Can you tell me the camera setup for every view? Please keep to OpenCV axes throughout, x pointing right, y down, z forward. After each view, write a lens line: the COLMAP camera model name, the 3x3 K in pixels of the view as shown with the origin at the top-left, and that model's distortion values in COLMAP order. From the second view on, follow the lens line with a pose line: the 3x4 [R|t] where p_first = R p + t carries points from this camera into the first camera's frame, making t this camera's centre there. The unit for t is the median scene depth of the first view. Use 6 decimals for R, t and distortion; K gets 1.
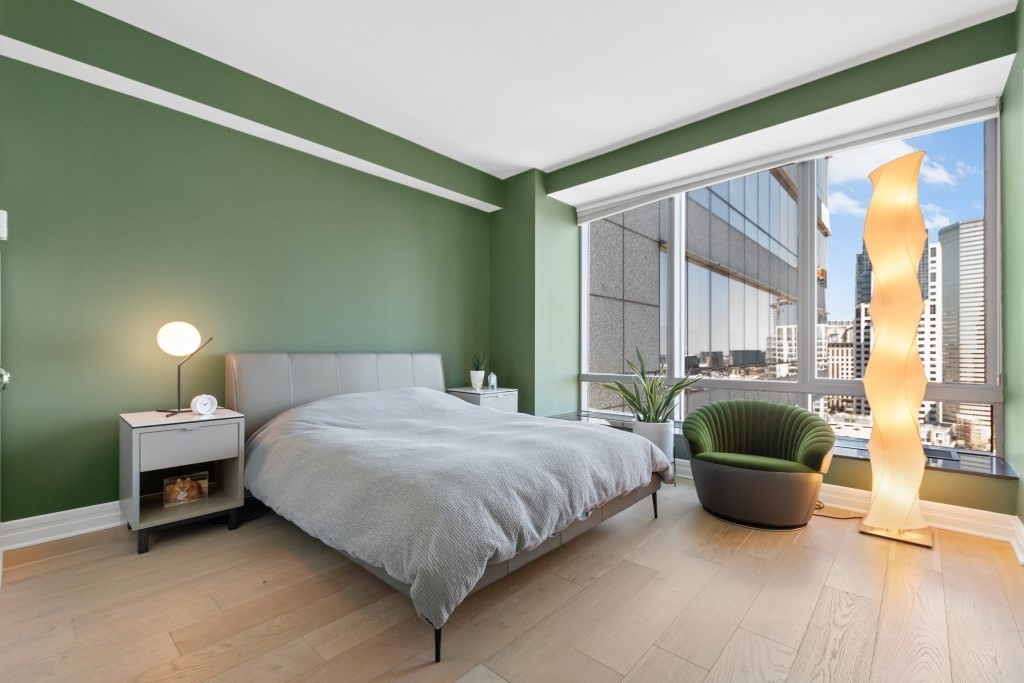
lens RADIAL K [[447.1, 0, 513.7], [0, 447.1, 345.8], [0, 0, 1]] dist [0.015298, 0.000040]
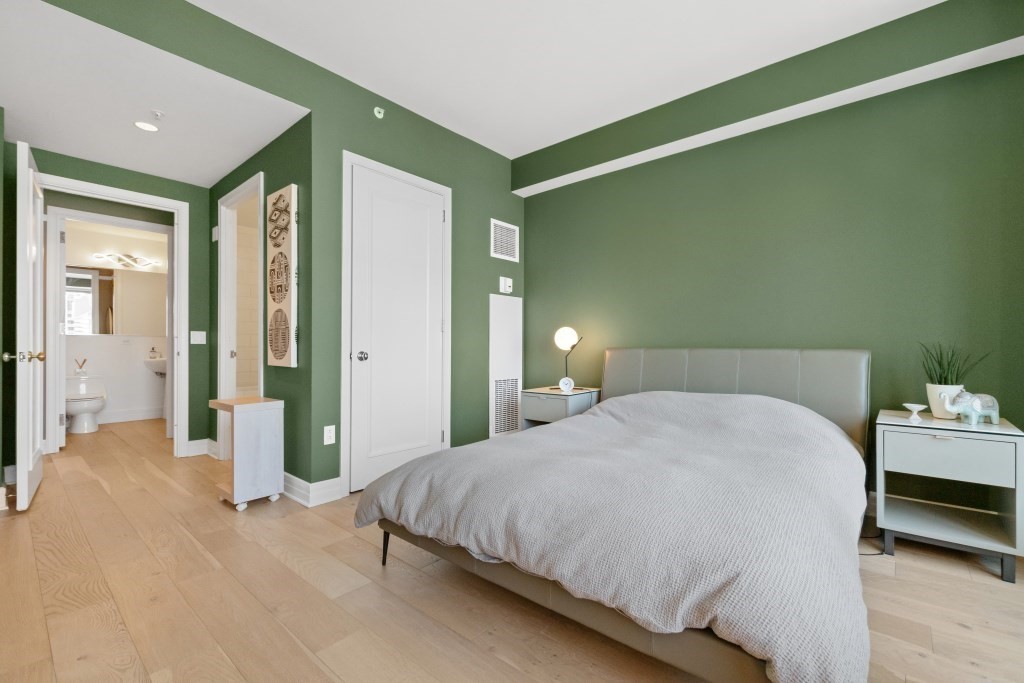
lens RADIAL K [[456.5, 0, 513.5], [0, 456.5, 338.6], [0, 0, 1]] dist [0.013876, -0.000164]
pose [[0.022800, -0.019656, -0.999547, 0.903329], [0.008020, 0.999778, -0.019477, 0.014917], [0.999708, -0.007573, 0.022953, 0.970568]]
